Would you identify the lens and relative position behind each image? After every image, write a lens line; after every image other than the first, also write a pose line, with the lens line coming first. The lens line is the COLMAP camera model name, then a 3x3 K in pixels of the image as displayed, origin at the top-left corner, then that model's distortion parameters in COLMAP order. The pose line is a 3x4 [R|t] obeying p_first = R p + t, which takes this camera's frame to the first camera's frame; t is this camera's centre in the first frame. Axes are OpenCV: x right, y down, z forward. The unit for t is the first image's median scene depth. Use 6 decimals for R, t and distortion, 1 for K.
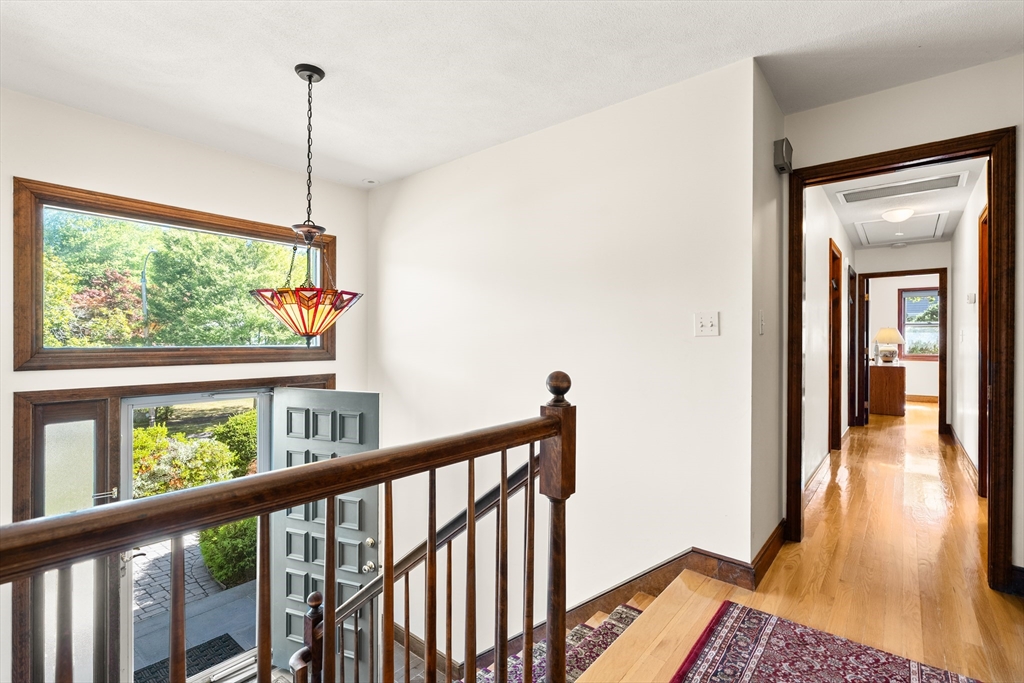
lens RADIAL K [[469.8, 0, 512.9], [0, 469.8, 341.0], [0, 0, 1]] dist [-0.004645, -0.000514]
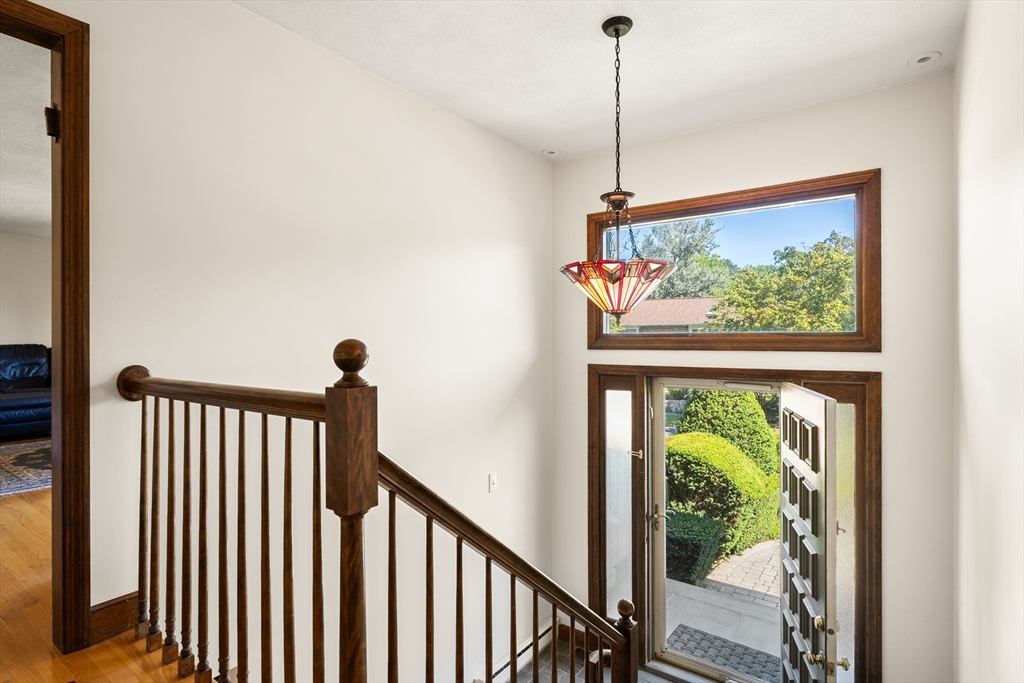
lens RADIAL K [[518.5, 0, 512.7], [0, 518.5, 339.2], [0, 0, 1]] dist [-0.001722, 0.000015]
pose [[0.045101, -0.003001, -0.998978, 0.517023], [-0.000790, 0.999995, -0.003040, 0.038248], [0.998982, 0.000926, 0.045098, 0.690195]]
